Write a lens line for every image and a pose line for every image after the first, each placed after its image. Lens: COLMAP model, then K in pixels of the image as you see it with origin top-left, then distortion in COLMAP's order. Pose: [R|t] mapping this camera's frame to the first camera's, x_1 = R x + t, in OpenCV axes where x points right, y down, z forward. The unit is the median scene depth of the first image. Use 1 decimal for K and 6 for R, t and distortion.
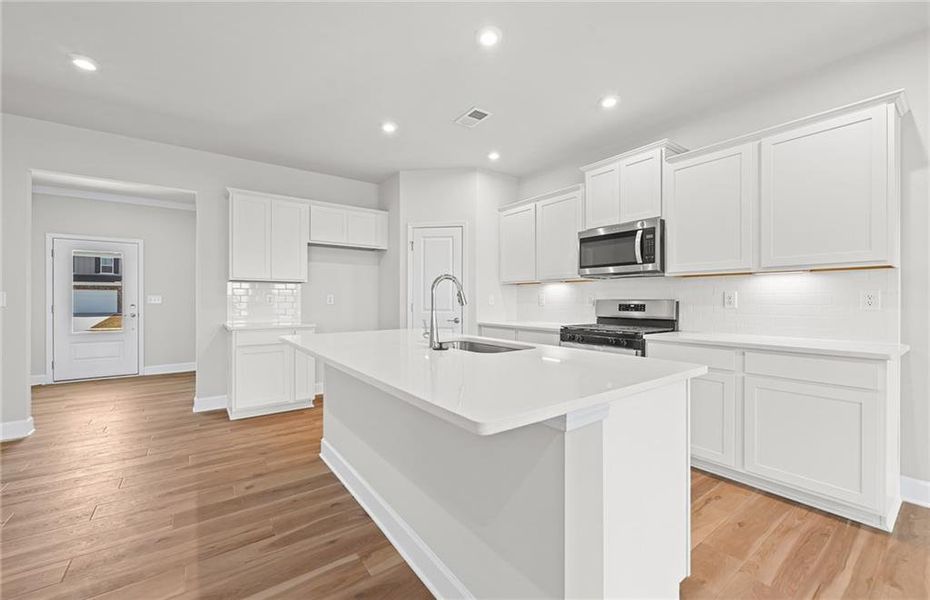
lens RADIAL K [[377.5, 0, 465.0], [0, 377.5, 300.0], [0, 0, 1]] dist [-0.002655, 0.000229]
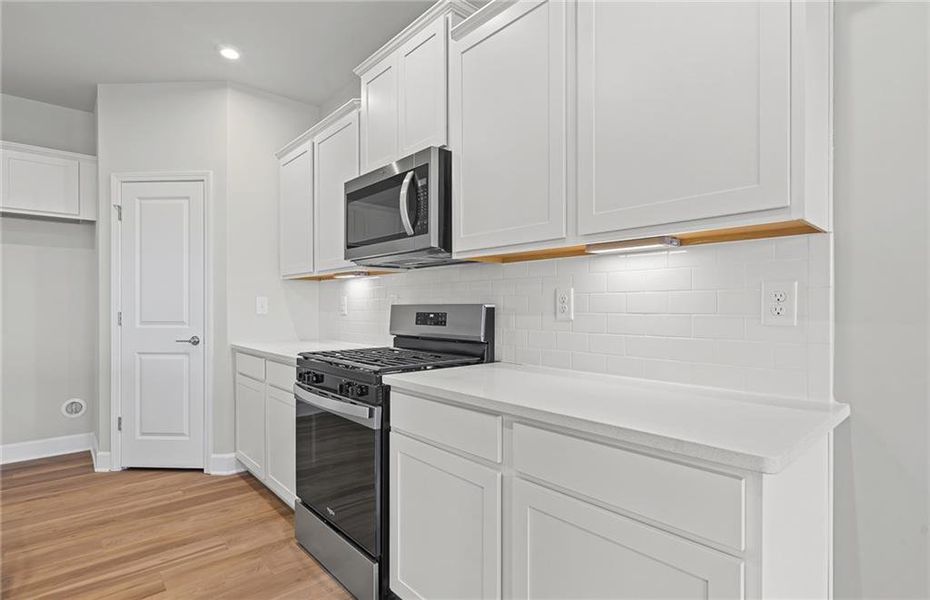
lens RADIAL K [[477.1, 0, 460.8], [0, 477.1, 307.1], [0, 0, 1]] dist [0.001013, -0.000393]
pose [[0.997585, -0.002422, 0.069409, 0.465644], [0.002260, 0.999995, 0.002413, 0.001474], [-0.069415, -0.002251, 0.997585, 0.318402]]
